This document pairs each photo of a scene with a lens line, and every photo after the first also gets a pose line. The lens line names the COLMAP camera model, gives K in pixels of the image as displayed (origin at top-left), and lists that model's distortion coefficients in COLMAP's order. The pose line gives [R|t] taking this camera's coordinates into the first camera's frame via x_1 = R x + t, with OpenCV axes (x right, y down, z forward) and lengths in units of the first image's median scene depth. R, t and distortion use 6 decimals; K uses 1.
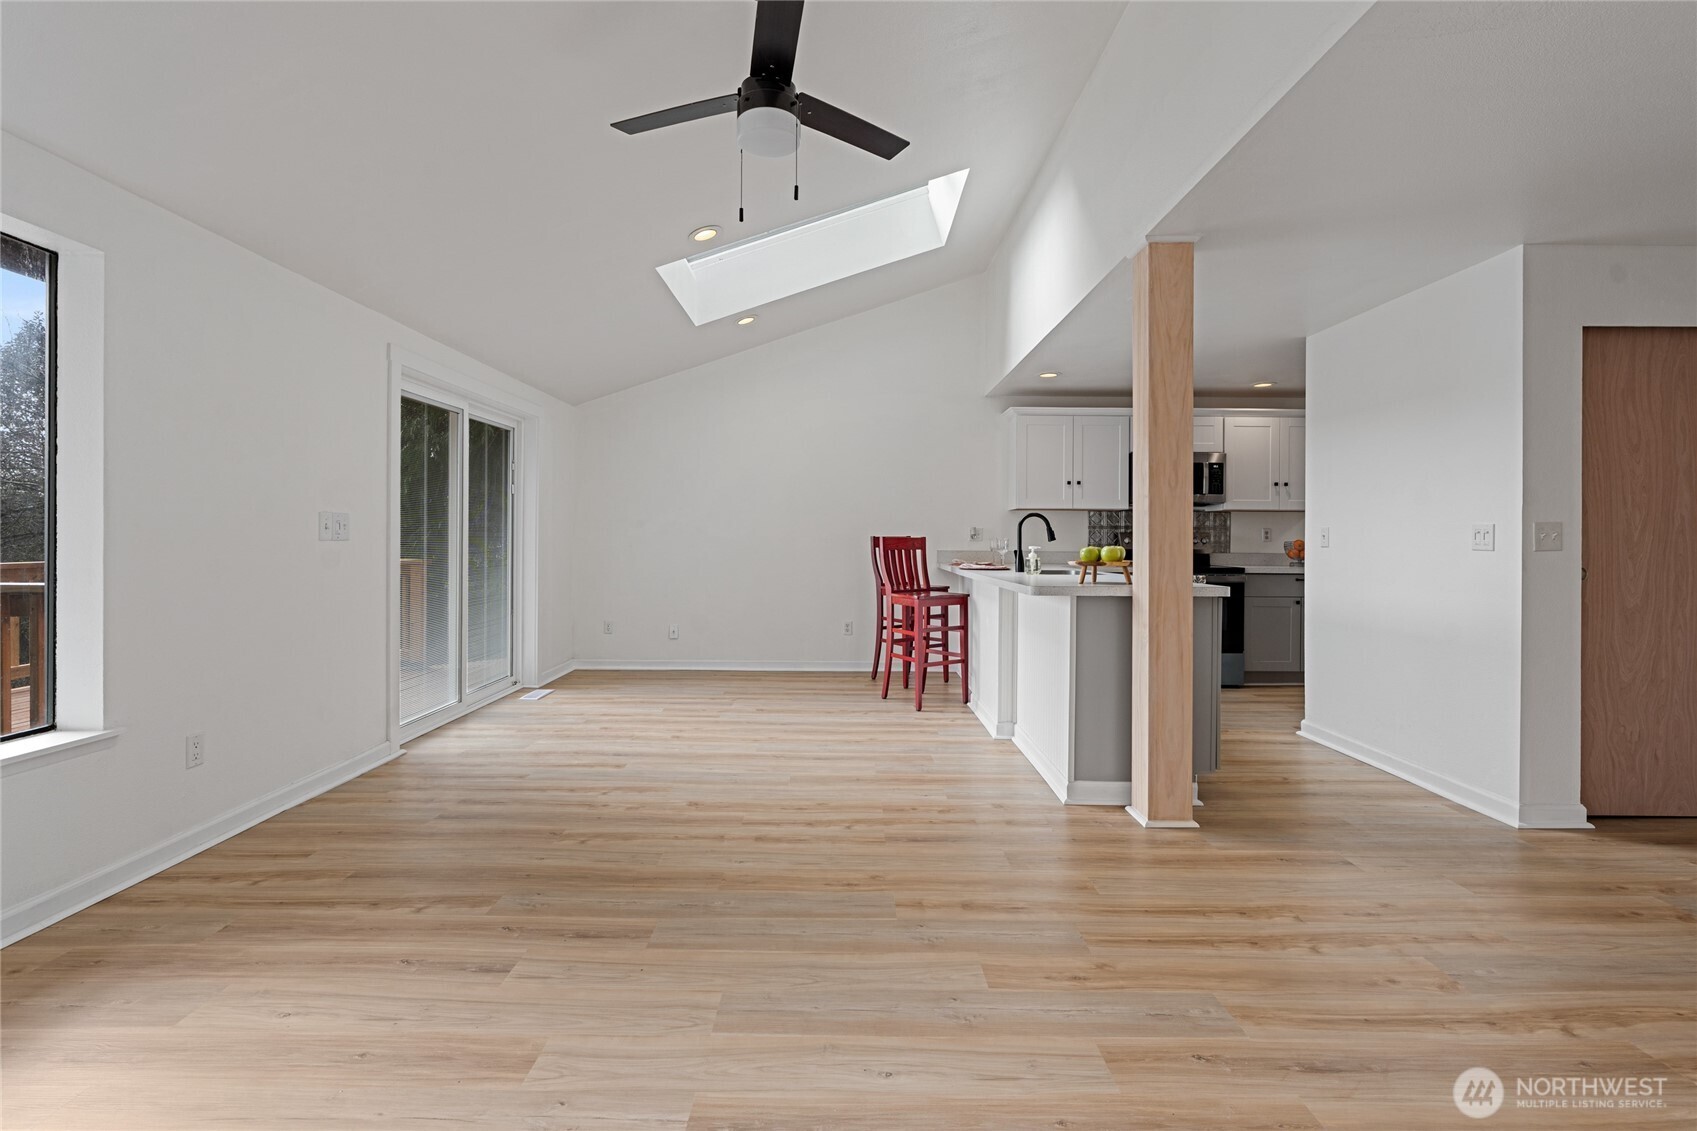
lens RADIAL K [[779.2, 0, 845.4], [0, 779.2, 545.1], [0, 0, 1]] dist [-0.008668, 0.004206]
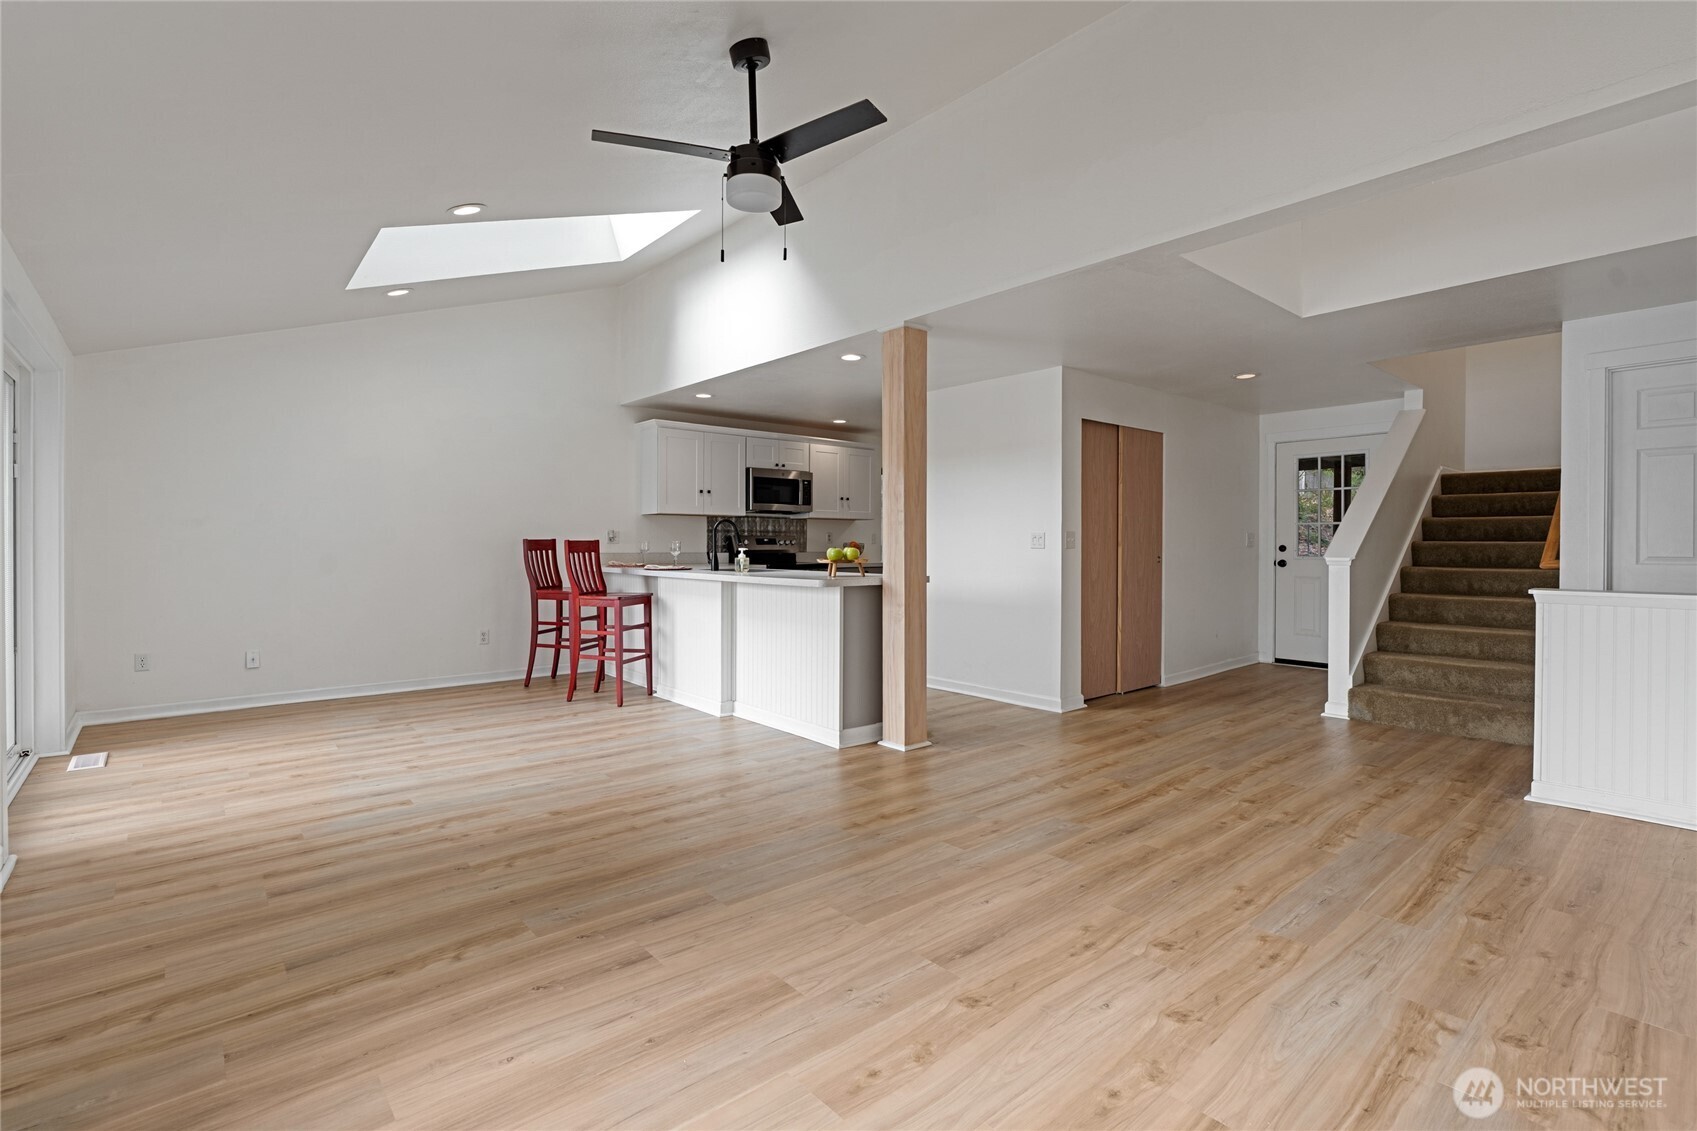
lens RADIAL K [[779.2, 0, 845.4], [0, 779.2, 545.1], [0, 0, 1]] dist [-0.008668, 0.004206]
pose [[0.760015, -0.004542, 0.649890, -0.580084], [0.005968, 0.999982, 0.000010, -0.001967], [-0.649878, 0.003871, 0.760028, 0.020782]]
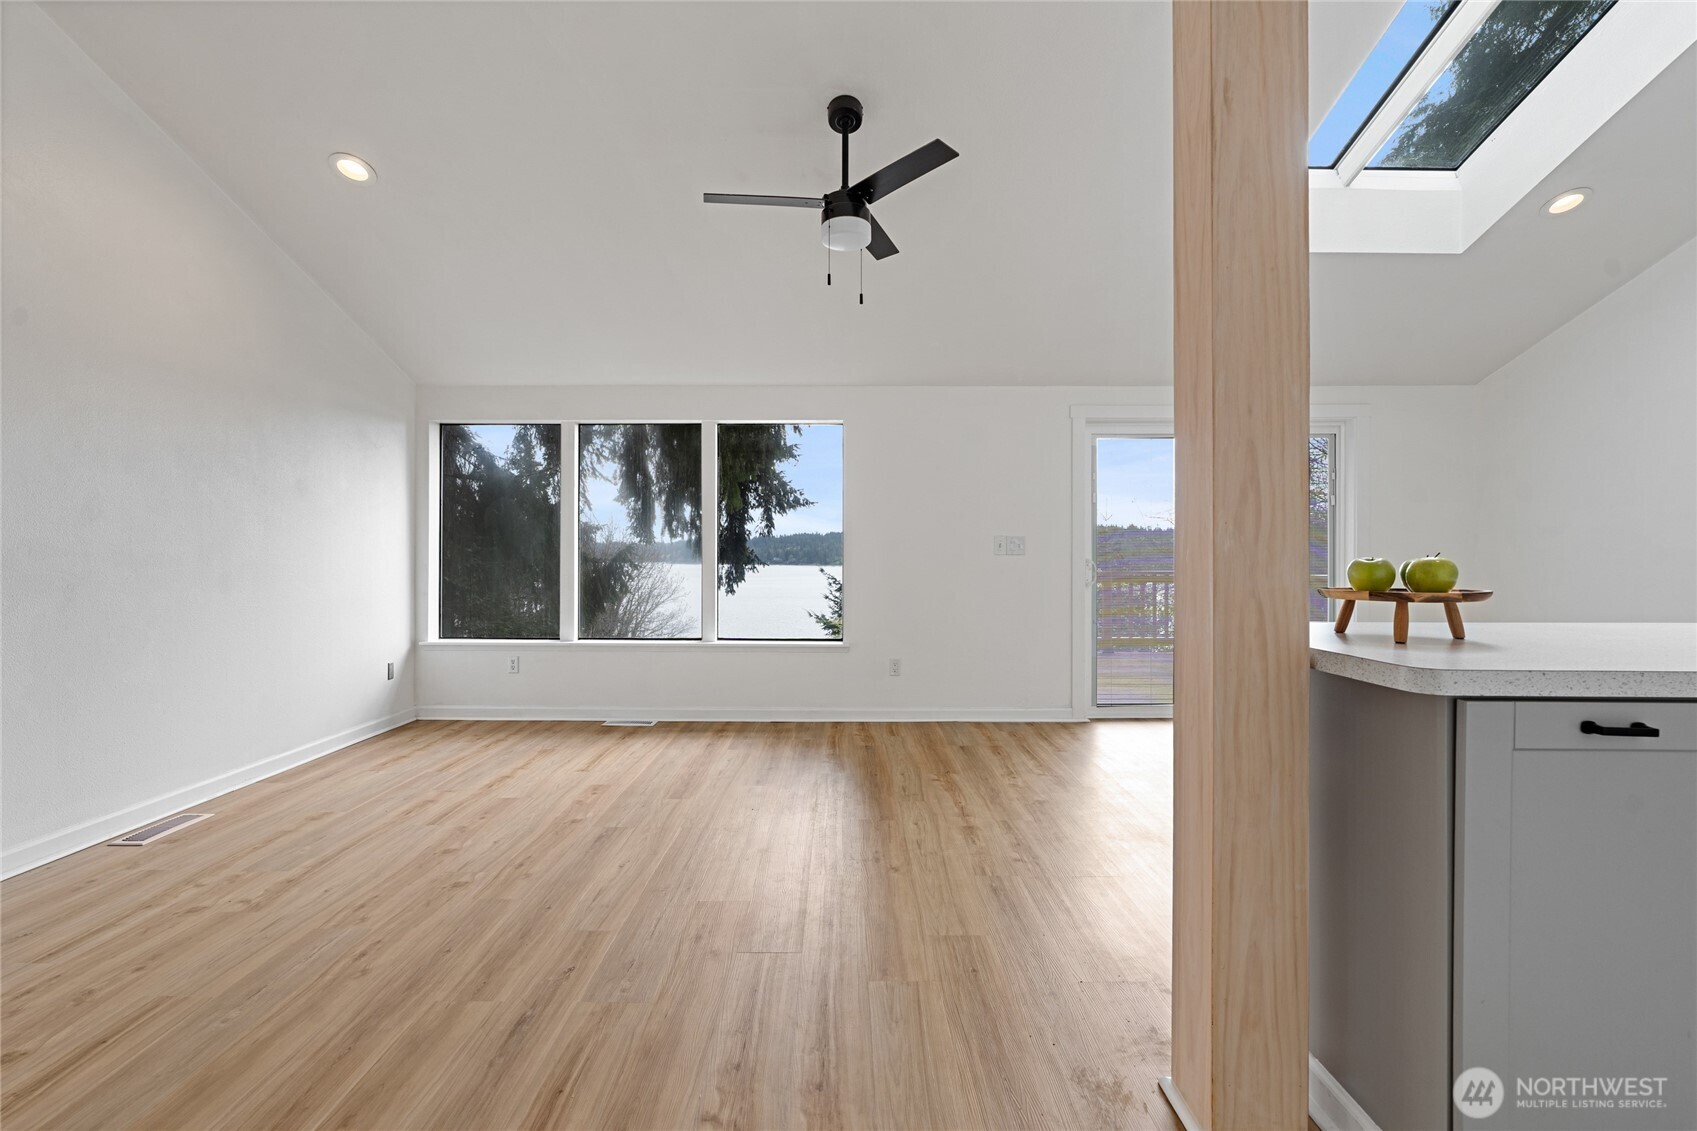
lens RADIAL K [[779.2, 0, 845.4], [0, 779.2, 545.1], [0, 0, 1]] dist [-0.008668, 0.004206]
pose [[-0.004999, -0.017800, -0.999829, 0.913440], [-0.008936, 0.999802, -0.017754, 0.005165], [0.999948, 0.008846, -0.005157, 0.775197]]
